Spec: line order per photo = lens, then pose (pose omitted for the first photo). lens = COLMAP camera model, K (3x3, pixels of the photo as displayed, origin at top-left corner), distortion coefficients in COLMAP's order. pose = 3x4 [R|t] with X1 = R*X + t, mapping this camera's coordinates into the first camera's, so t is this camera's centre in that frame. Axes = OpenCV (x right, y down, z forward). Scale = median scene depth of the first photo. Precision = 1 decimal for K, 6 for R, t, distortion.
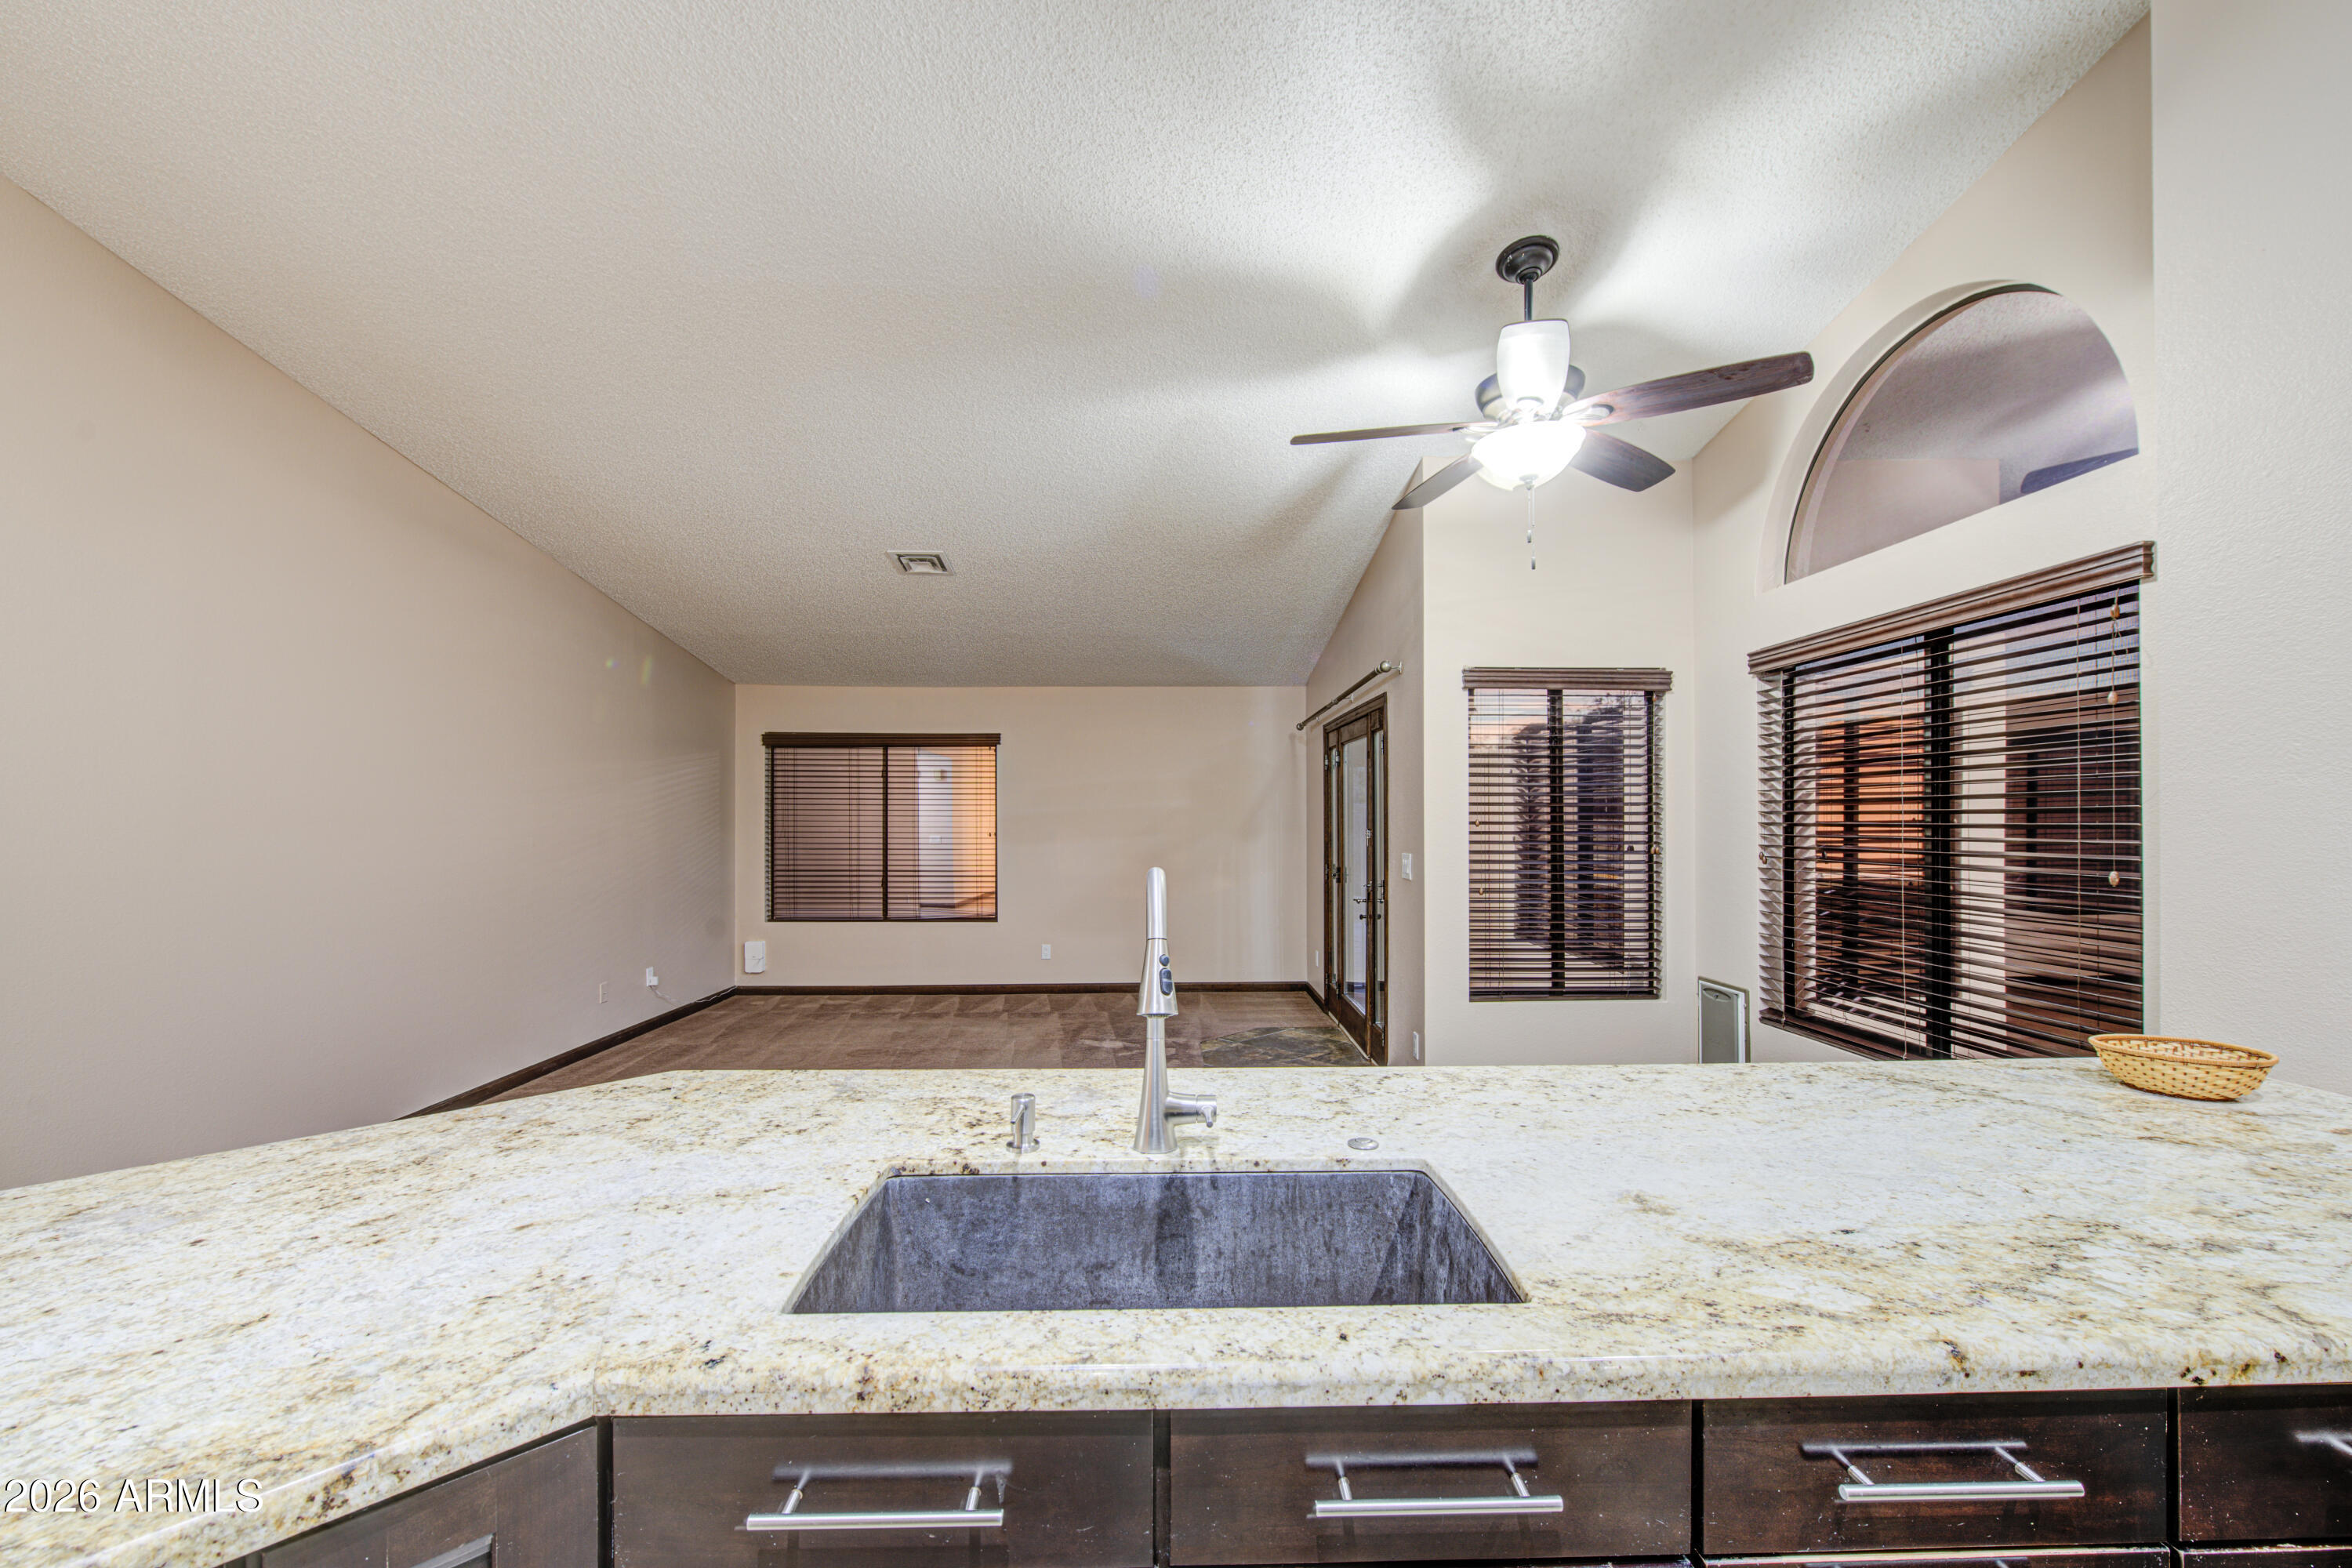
lens RADIAL K [[954.6, 0, 1191.0], [0, 954.6, 811.8], [0, 0, 1]] dist [-0.002248, -0.000683]
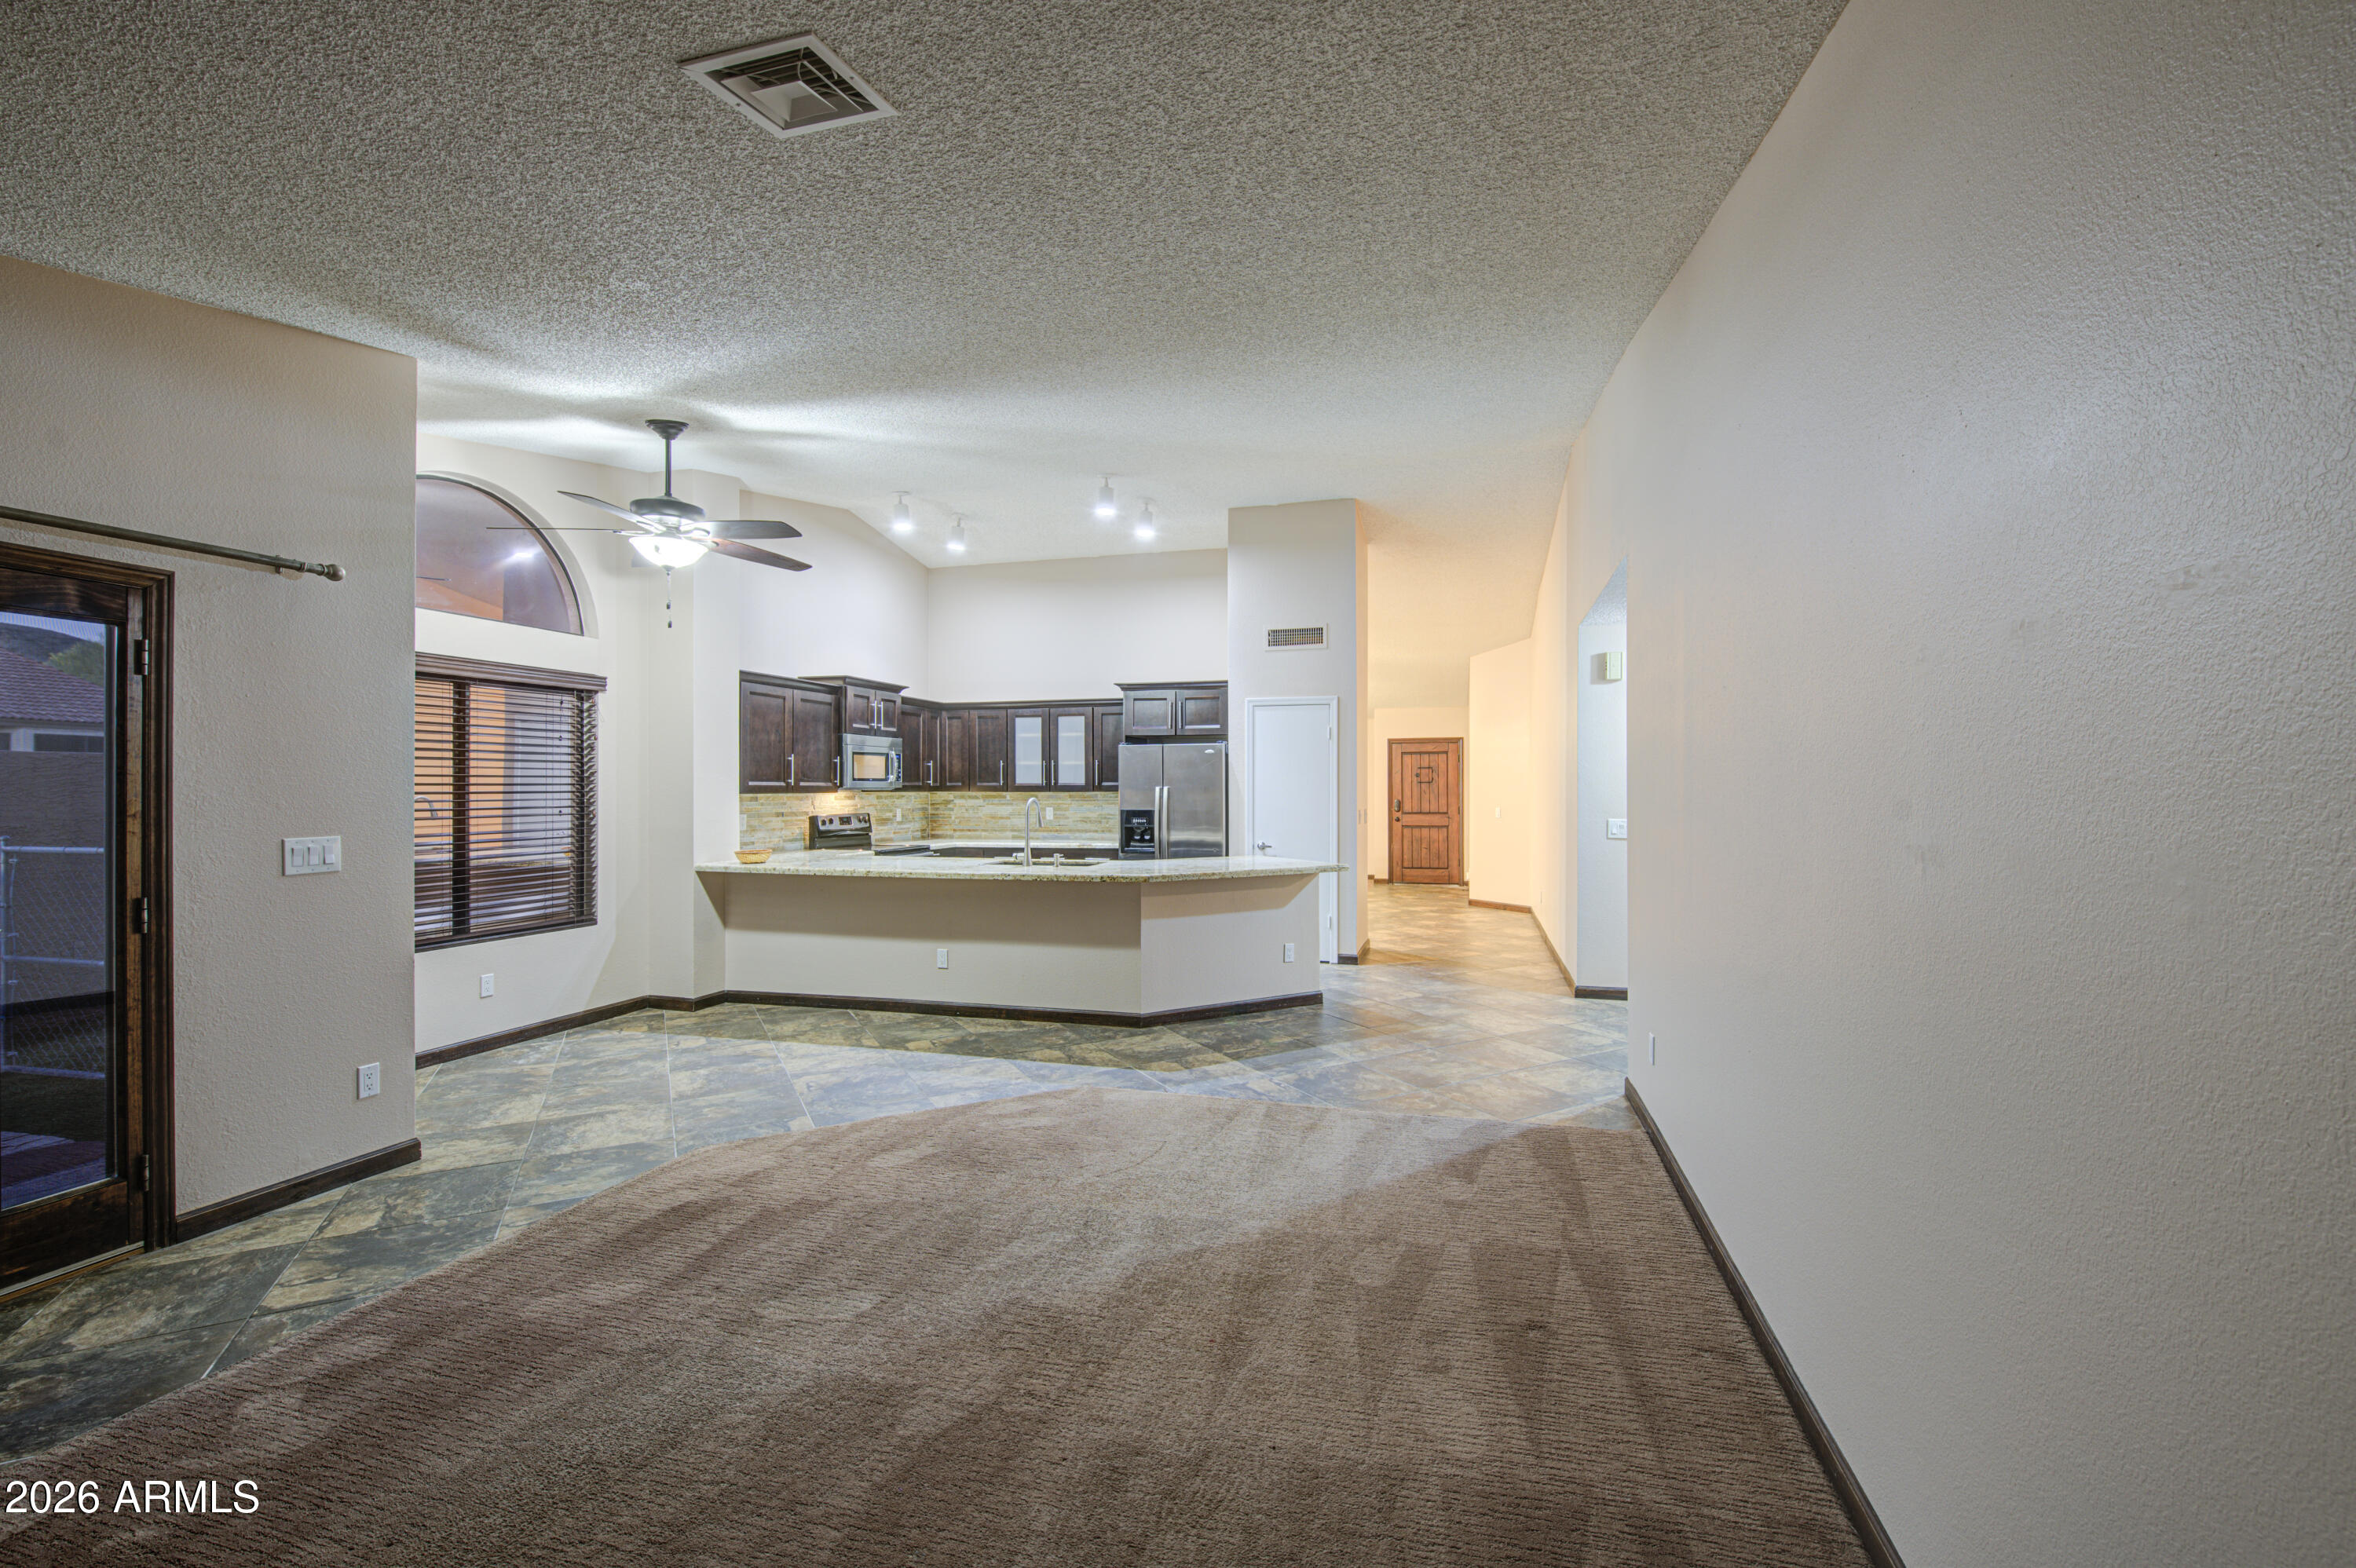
lens RADIAL K [[994.3, 0, 1178.0], [0, 994.3, 784.0], [0, 0, 1]] dist [0.000474, -0.000351]
pose [[-0.949255, 0.003843, 0.314485, -0.740850], [0.000505, 0.999943, -0.010695, 0.014209], [-0.314508, -0.009994, -0.949202, 1.796512]]
